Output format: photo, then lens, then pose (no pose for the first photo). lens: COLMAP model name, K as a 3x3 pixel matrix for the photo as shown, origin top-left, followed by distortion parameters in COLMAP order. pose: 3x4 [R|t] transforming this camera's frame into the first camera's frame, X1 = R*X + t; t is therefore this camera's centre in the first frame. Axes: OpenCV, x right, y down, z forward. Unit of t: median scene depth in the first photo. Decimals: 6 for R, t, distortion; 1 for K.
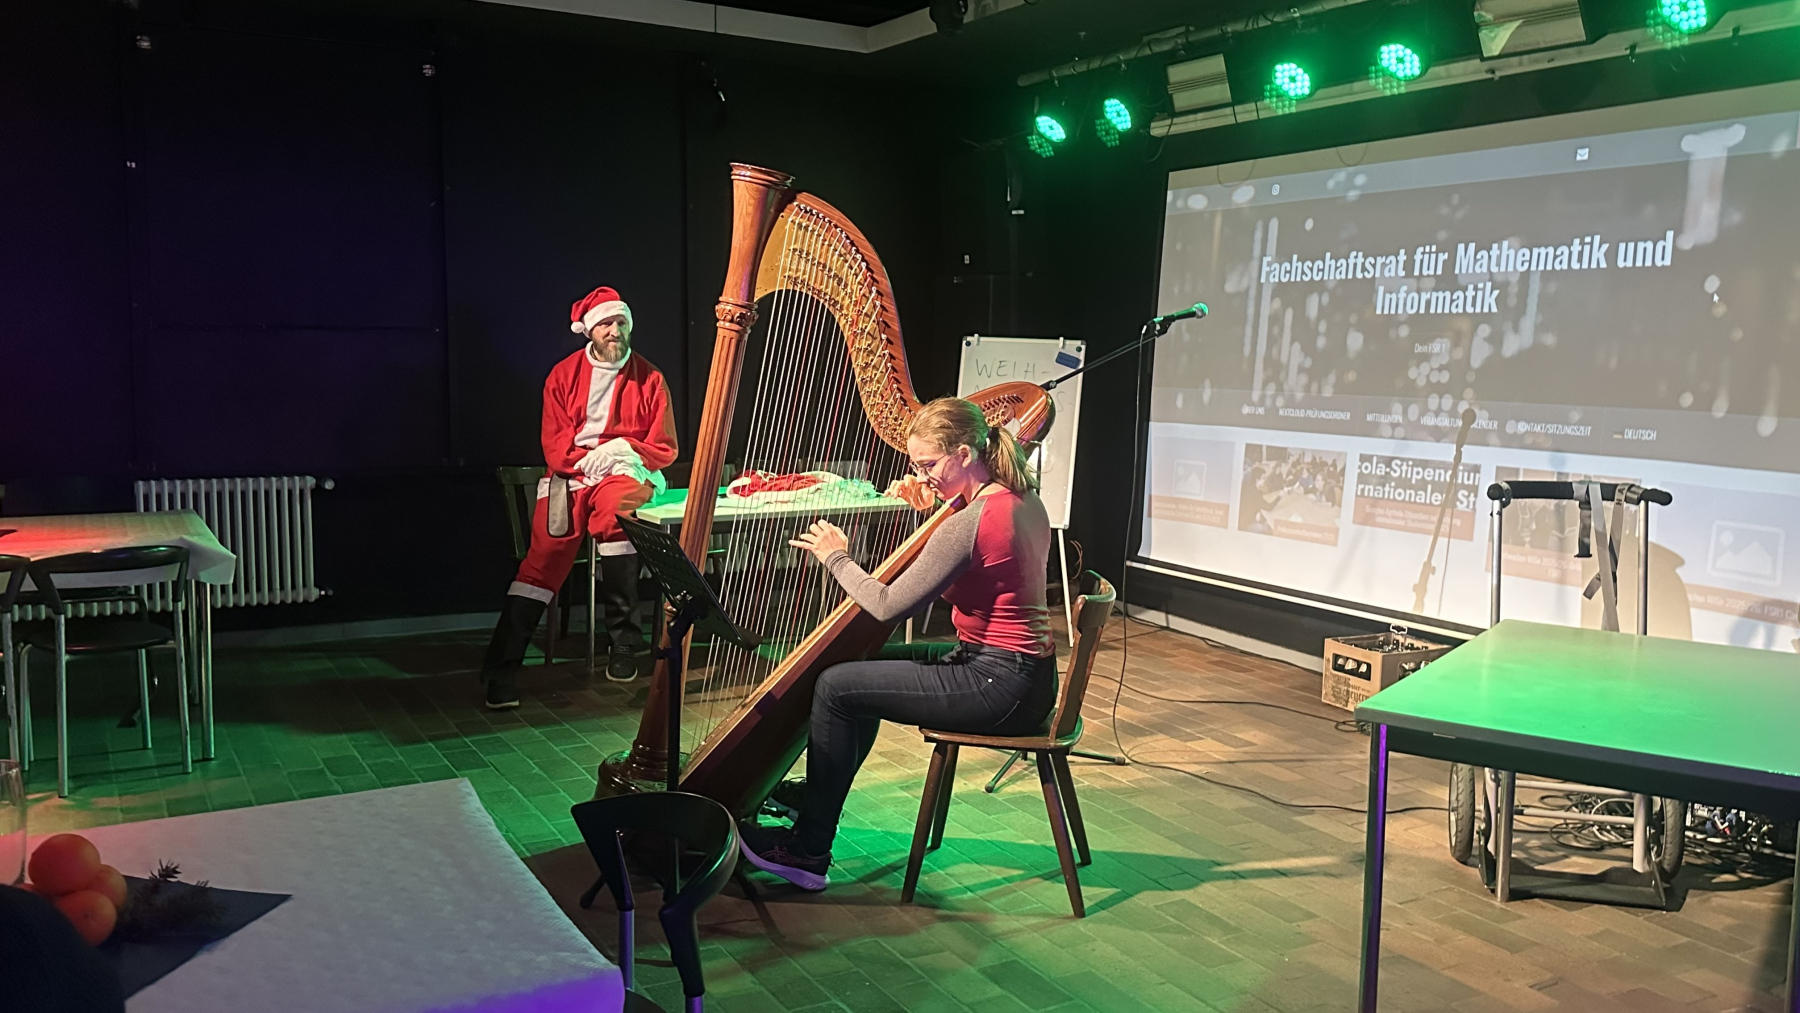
lens RADIAL K [[1483.2, 0, 866.9], [0, 1483.2, 511.8], [0, 0, 1]] dist [0.038361, -0.104968]
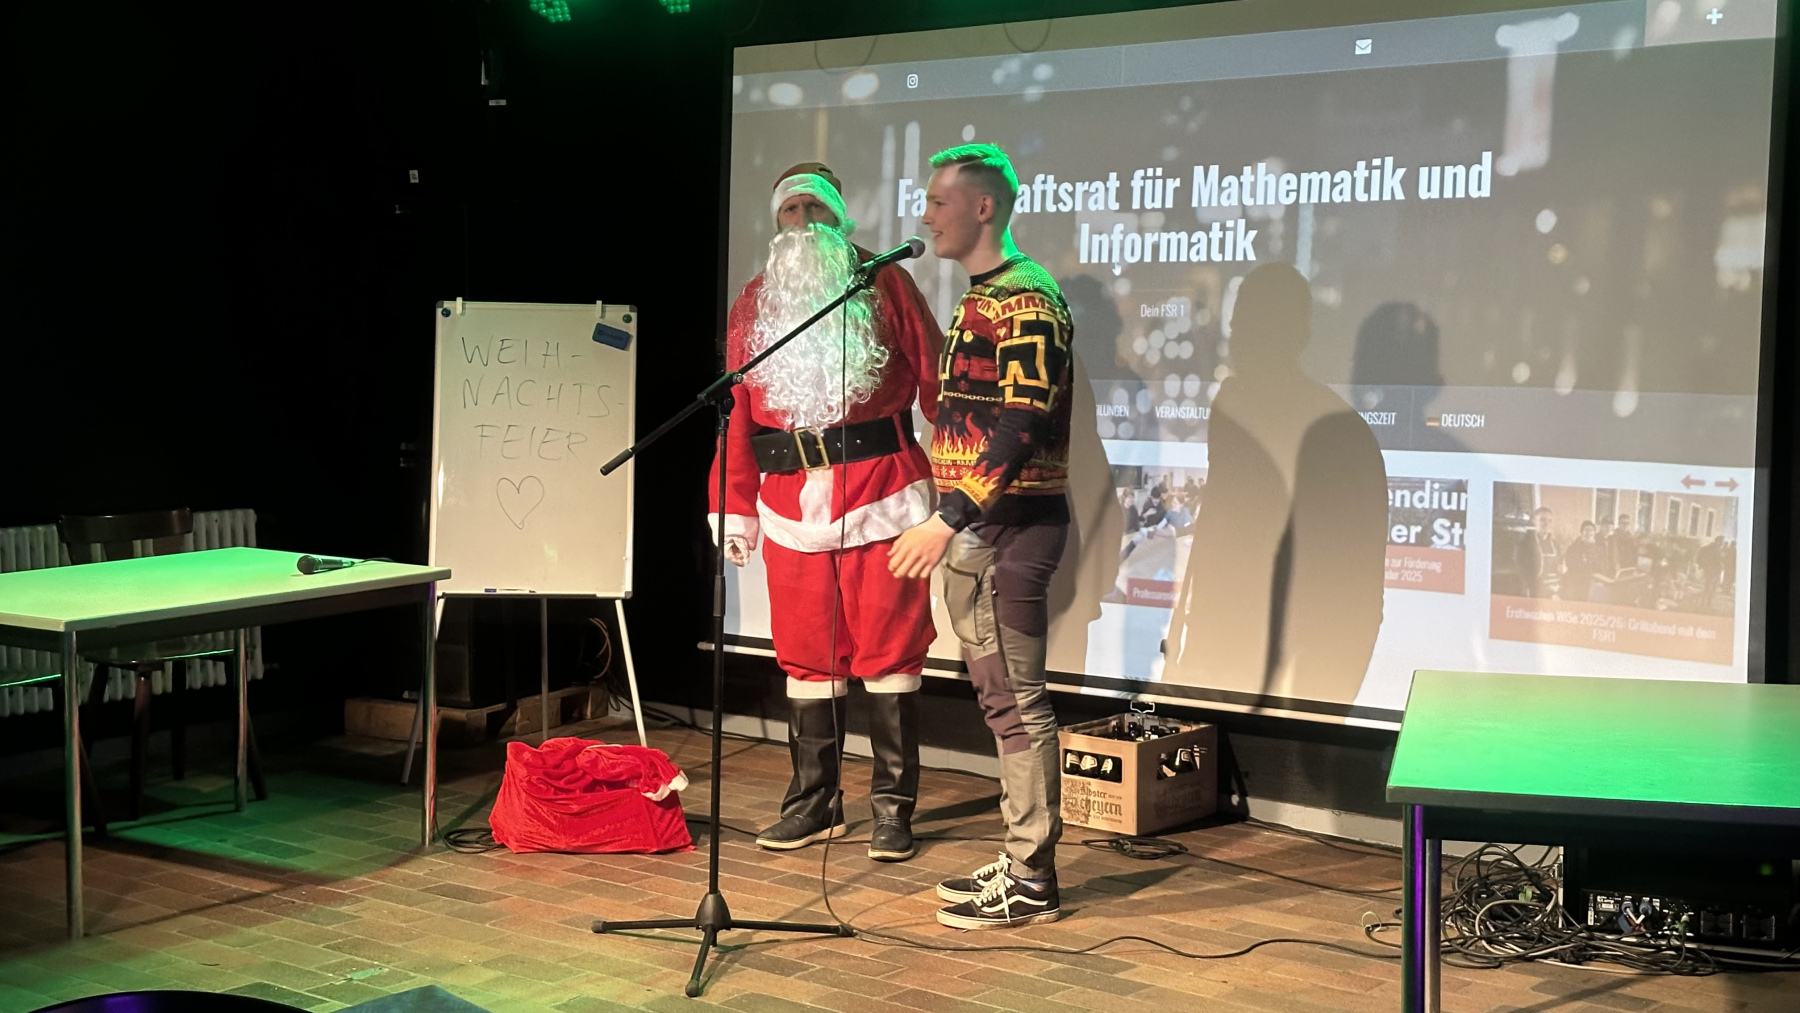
lens RADIAL K [[2507.7, 0, 894.0], [0, 2507.7, 515.8], [0, 0, 1]] dist [0.096898, 0.000000]
pose [[0.923675, -0.050325, 0.379857, -0.203320], [0.059319, 0.998167, -0.011999, -0.004648], [-0.378557, 0.033616, 0.924968, -0.064291]]
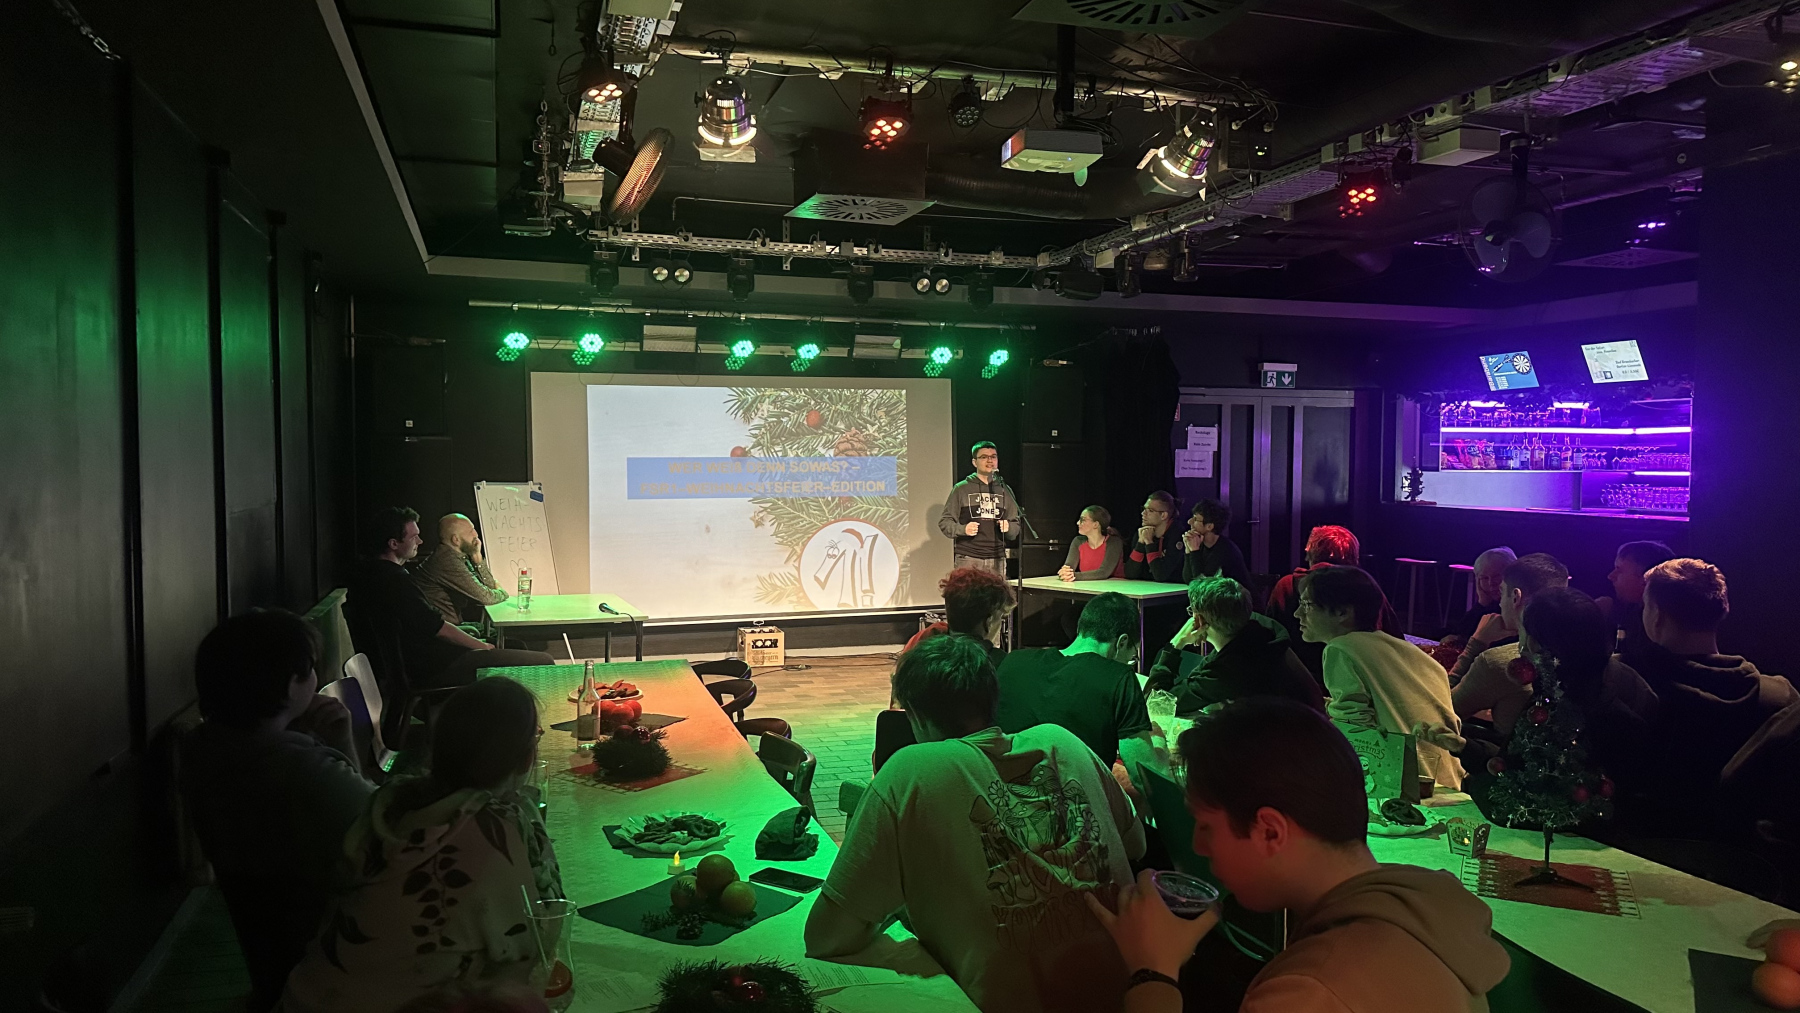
lens RADIAL K [[1252.4, 0, 903.0], [0, 1252.4, 506.2], [0, 0, 1]] dist [0.079028, -0.104990]
pose [[0.186250, -0.052810, 0.981082, -1.251840], [0.117353, 0.992602, 0.031151, -0.106278], [-0.975469, 0.109331, 0.191070, 0.479099]]
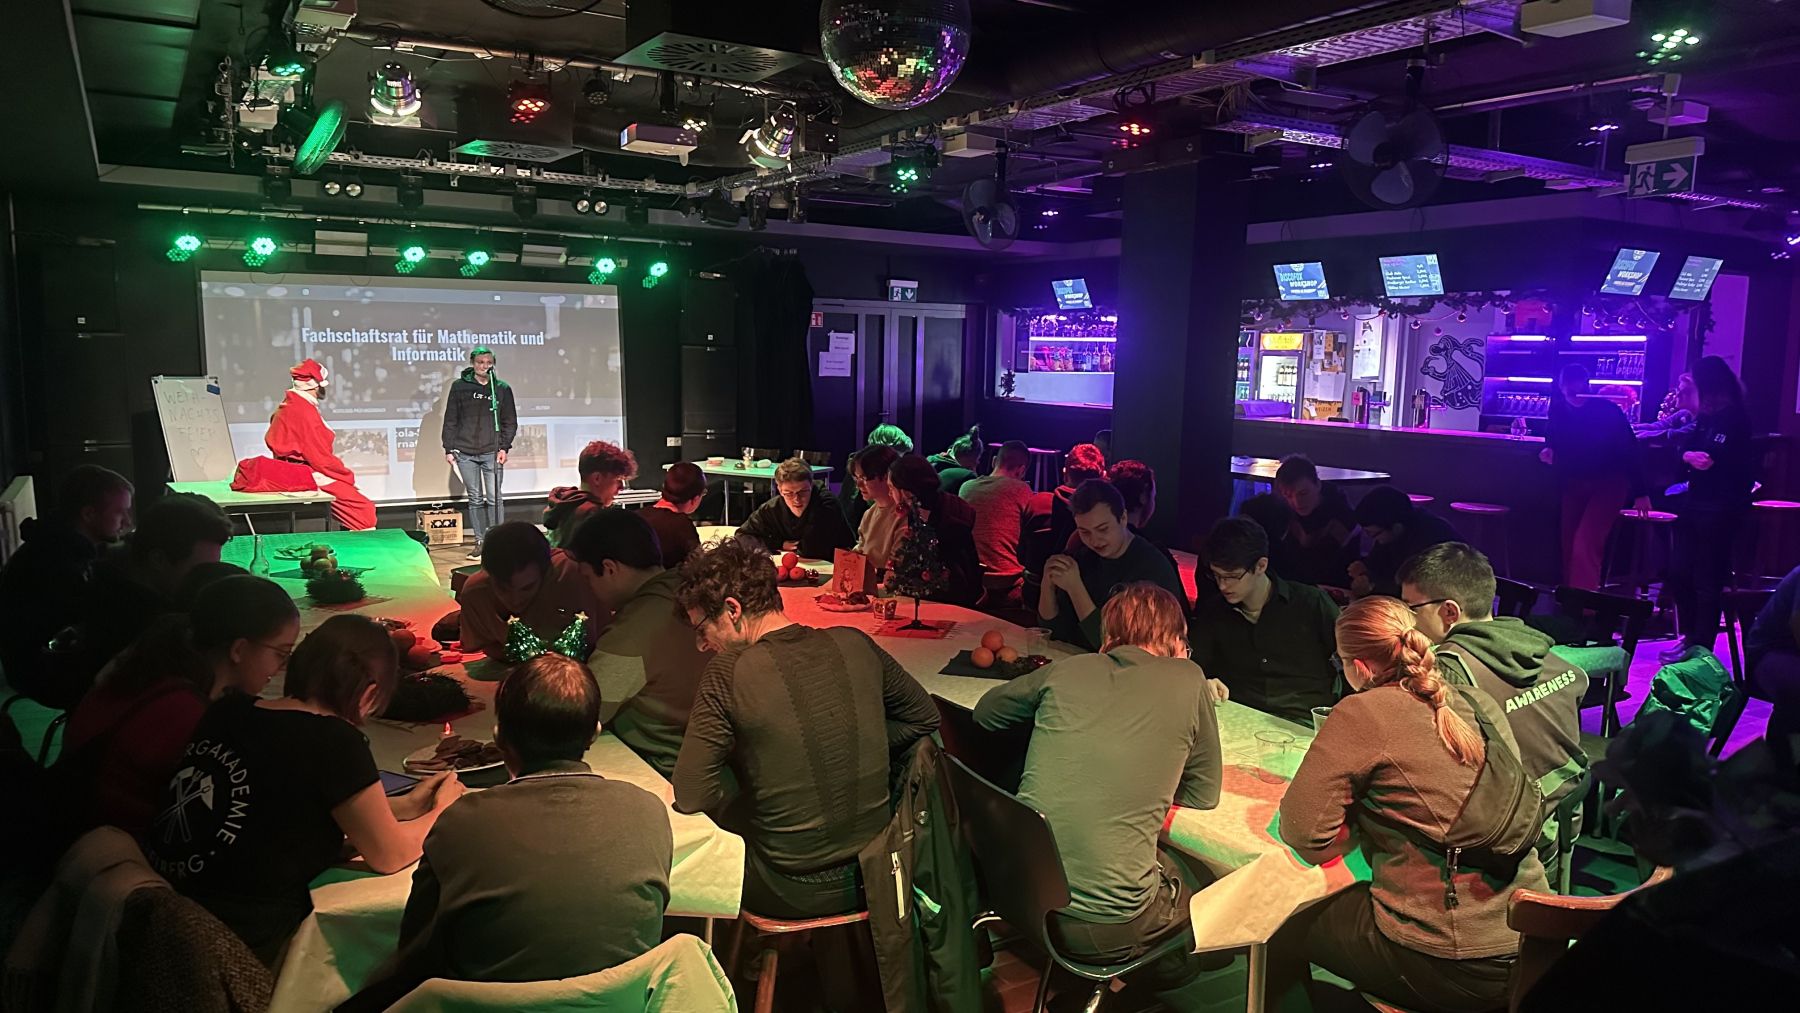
lens RADIAL K [[1252.4, 0, 917.9], [0, 1252.4, 495.8], [0, 0, 1]] dist [0.079028, -0.104990]
pose [[-0.059036, -0.133051, 0.989349, -1.534160], [0.100088, 0.985295, 0.138478, -0.122349], [-0.993226, 0.107197, -0.044851, 0.383009]]
